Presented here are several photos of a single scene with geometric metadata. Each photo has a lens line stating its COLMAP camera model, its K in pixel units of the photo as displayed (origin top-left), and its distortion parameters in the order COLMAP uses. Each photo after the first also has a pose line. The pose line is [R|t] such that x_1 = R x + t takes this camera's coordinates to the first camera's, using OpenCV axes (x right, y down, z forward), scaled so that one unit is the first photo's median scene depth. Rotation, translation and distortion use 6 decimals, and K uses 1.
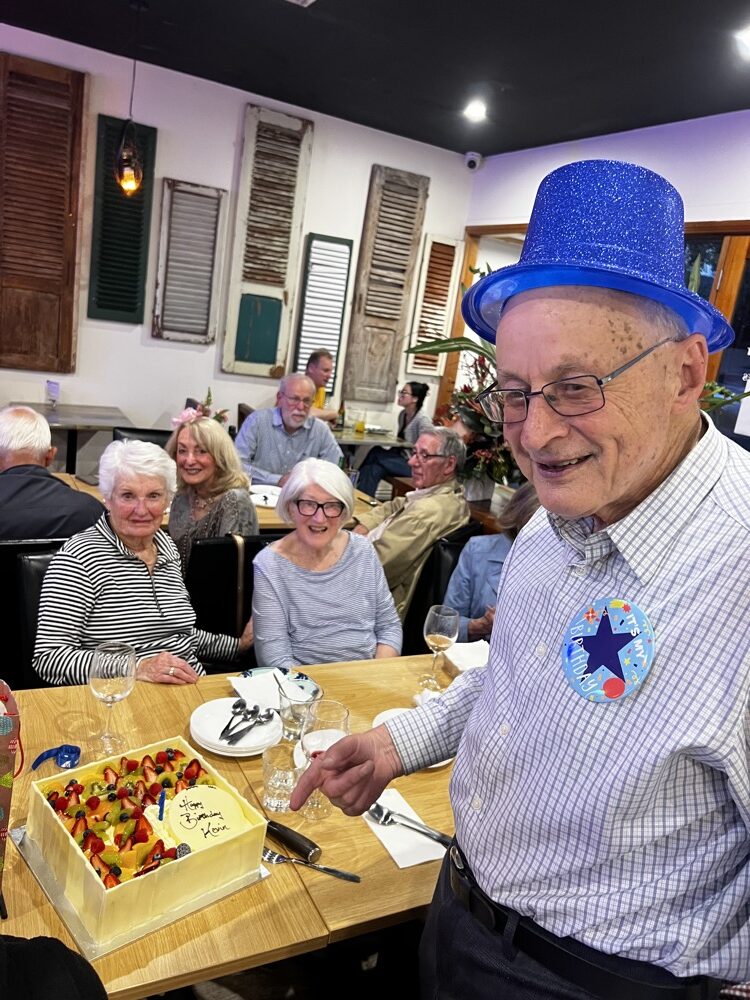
lens RADIAL K [[759.9, 0, 353.8], [0, 759.9, 503.0], [0, 0, 1]] dist [0.042315, -0.035566]
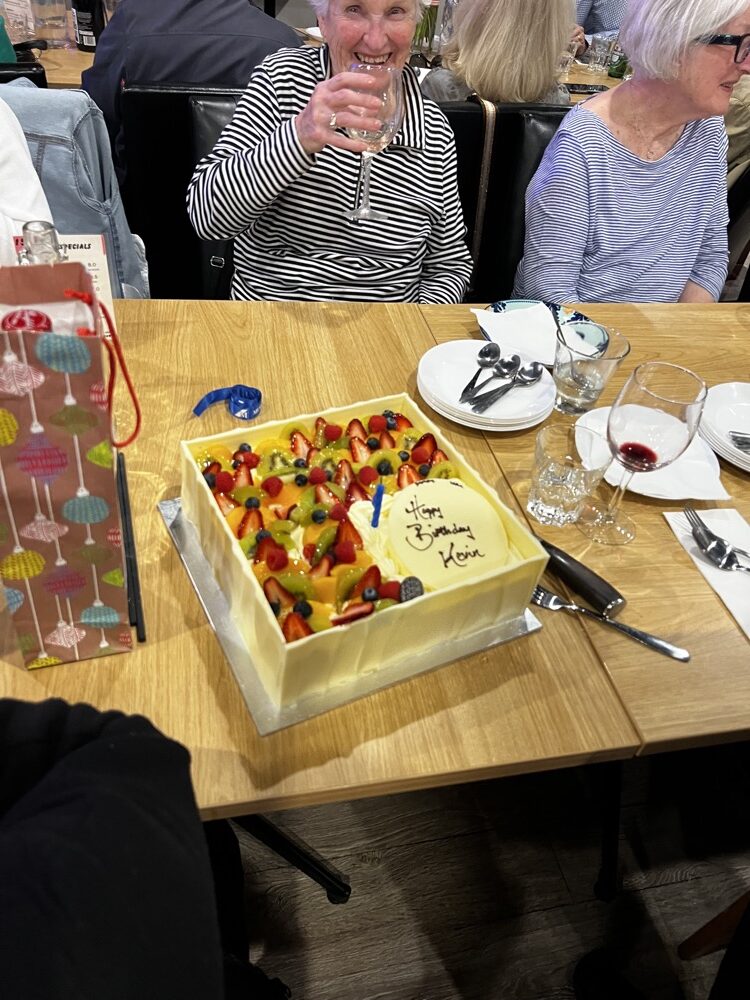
lens RADIAL K [[759.9, 0, 376.5], [0, 759.9, 501.0], [0, 0, 1]] dist [0.042315, -0.035566]
pose [[0.970149, 0.138780, -0.198875, -0.123284], [-0.035390, 0.892308, 0.450038, 0.110435], [0.239914, -0.429565, 0.870583, 0.443536]]
